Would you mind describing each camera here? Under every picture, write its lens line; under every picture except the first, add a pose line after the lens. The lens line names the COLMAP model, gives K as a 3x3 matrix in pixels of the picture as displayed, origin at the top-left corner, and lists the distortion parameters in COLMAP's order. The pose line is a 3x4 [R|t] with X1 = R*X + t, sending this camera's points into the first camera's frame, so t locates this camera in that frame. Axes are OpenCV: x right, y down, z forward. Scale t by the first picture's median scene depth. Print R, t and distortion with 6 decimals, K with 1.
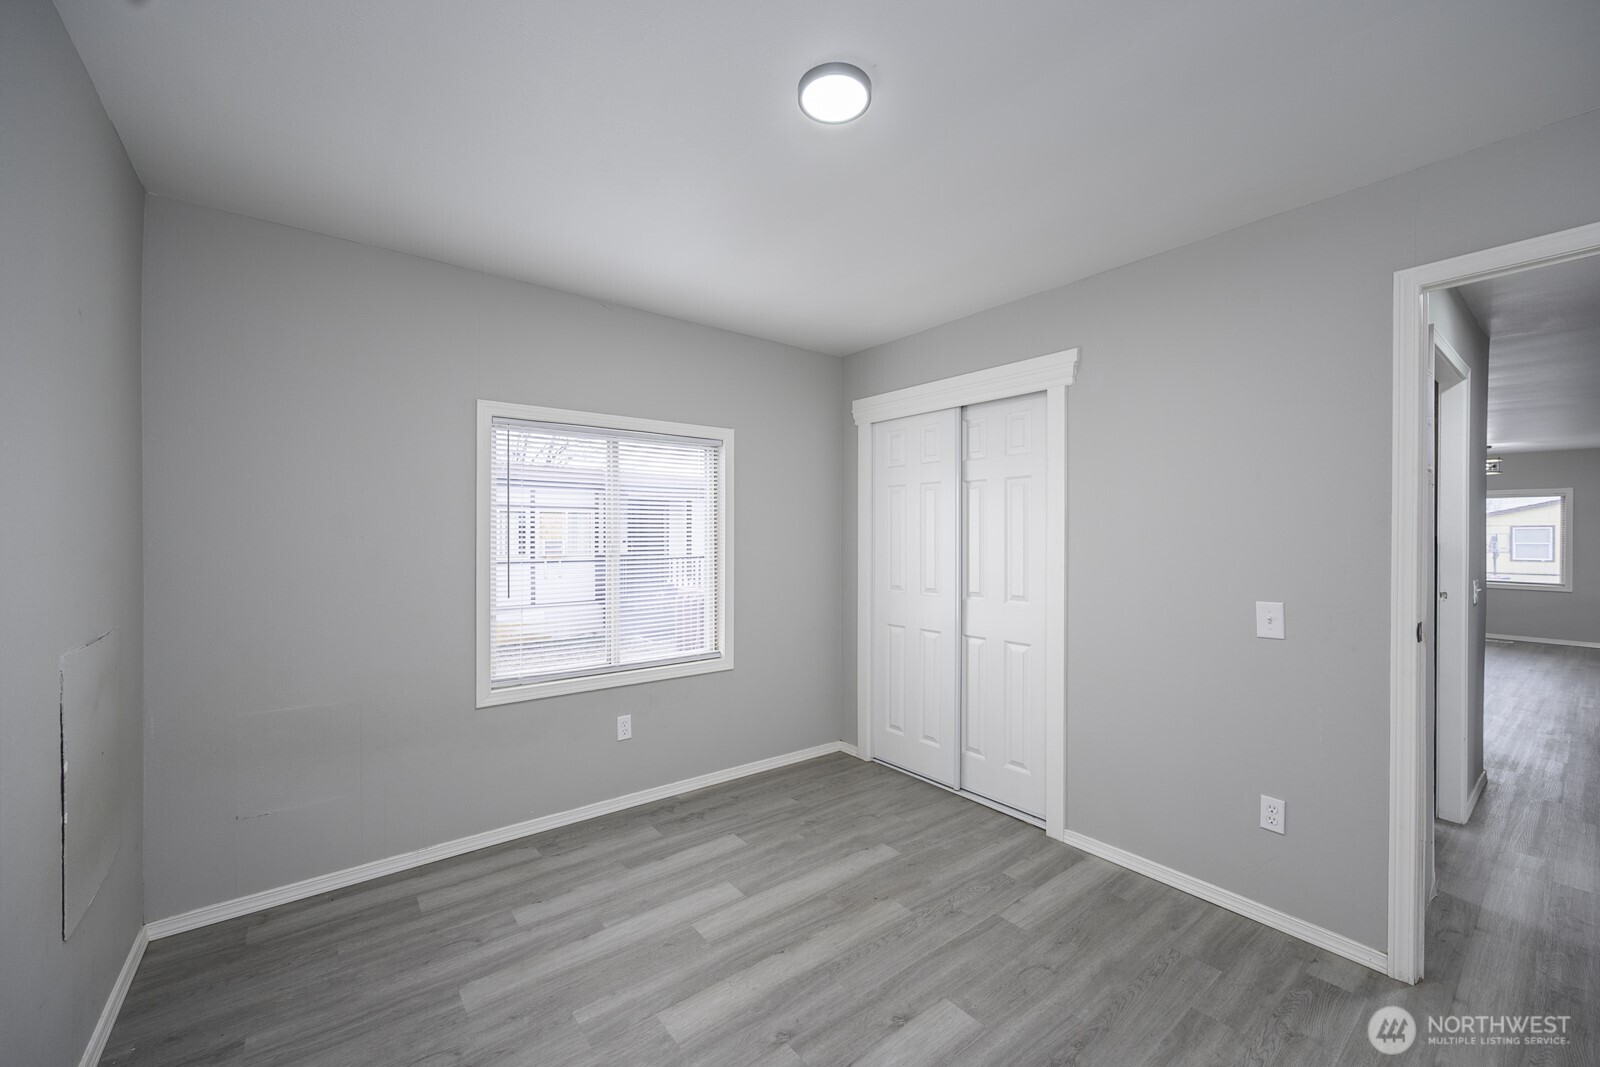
lens RADIAL K [[632.5, 0, 802.2], [0, 632.5, 537.0], [0, 0, 1]] dist [-0.003349, -0.000108]
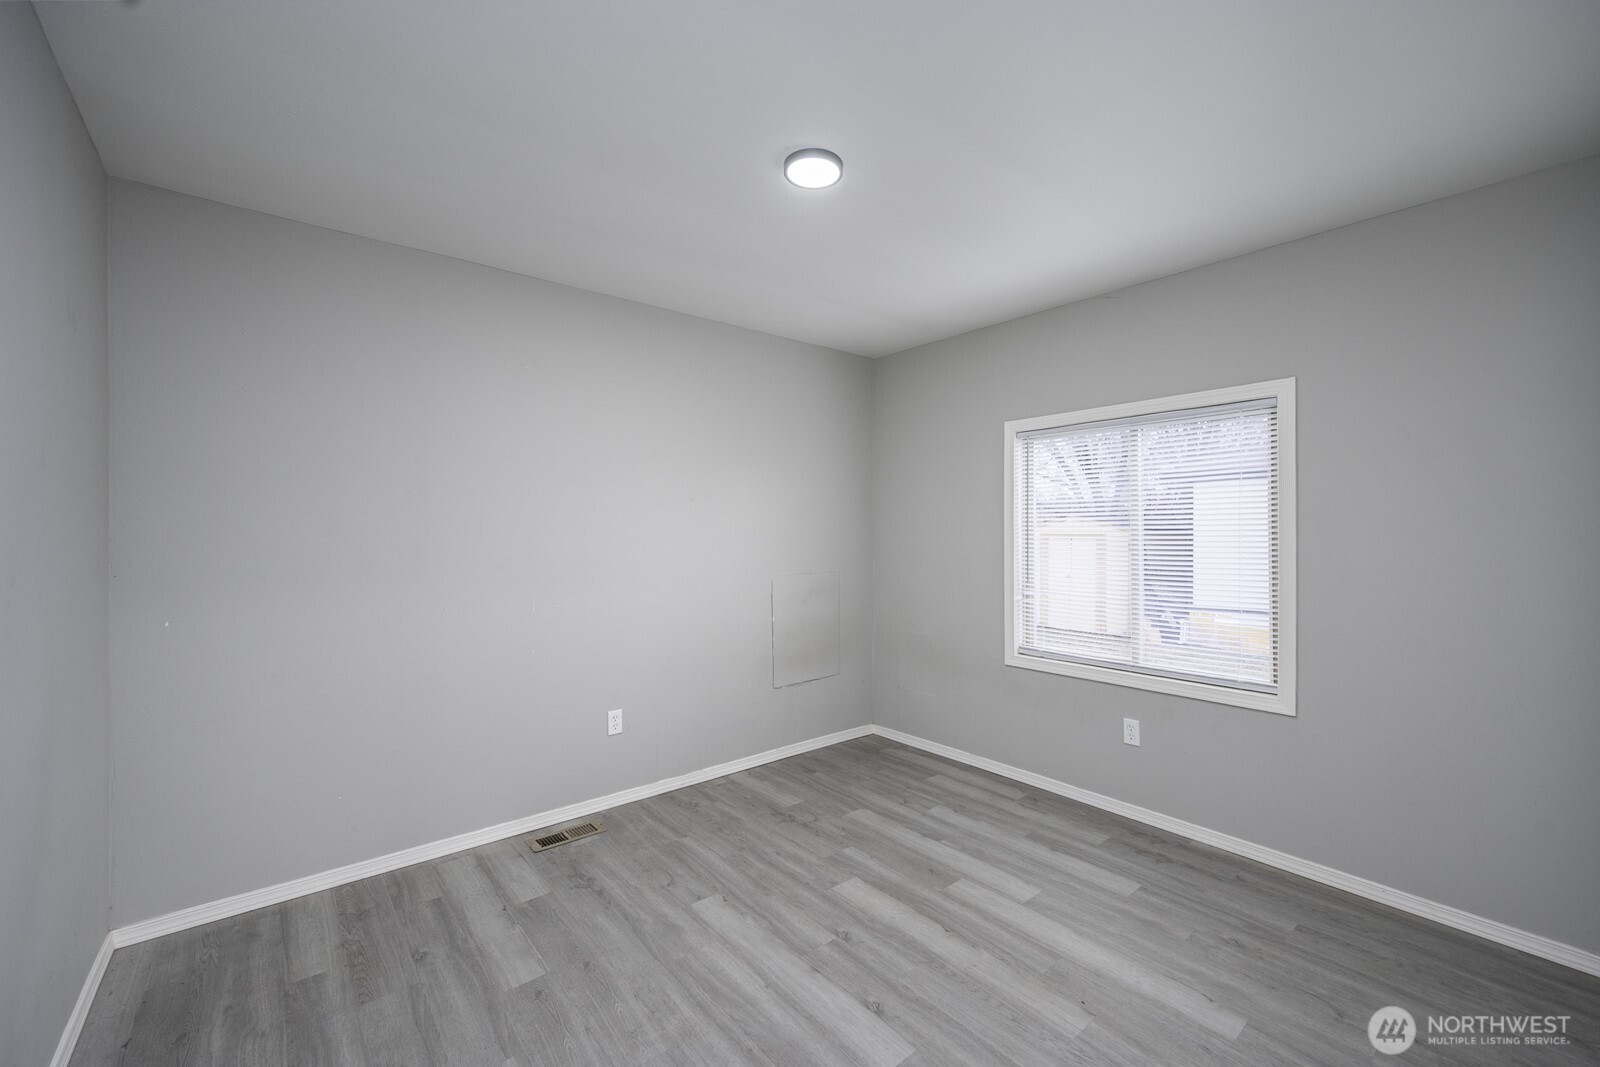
lens RADIAL K [[632.5, 0, 802.2], [0, 632.5, 537.0], [0, 0, 1]] dist [-0.003349, -0.000108]
pose [[0.030625, 0.001381, -0.999530, 0.783285], [-0.007294, 0.999973, 0.001158, 0.015792], [0.999504, 0.007255, 0.030635, 0.581226]]
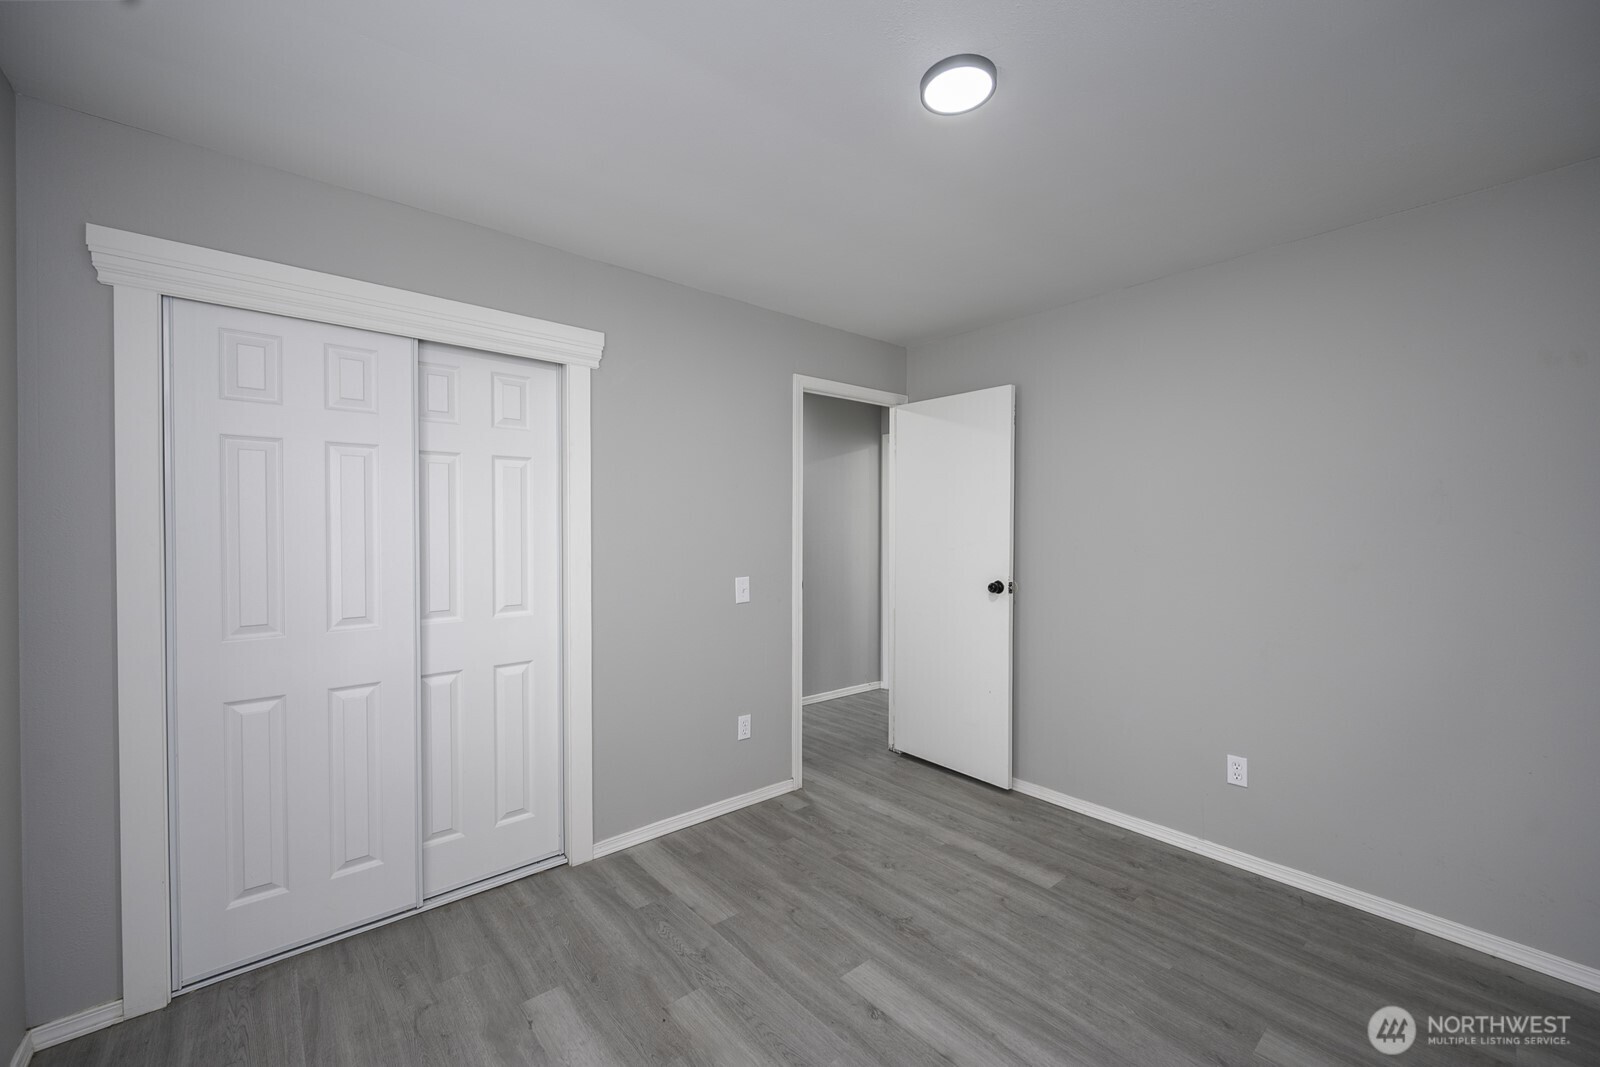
lens RADIAL K [[632.5, 0, 802.2], [0, 632.5, 537.0], [0, 0, 1]] dist [-0.003349, -0.000108]
pose [[-0.047019, -0.011309, 0.998830, -0.568465], [0.004477, 0.999923, 0.011533, -0.001796], [-0.998884, 0.005014, -0.046965, 0.793617]]
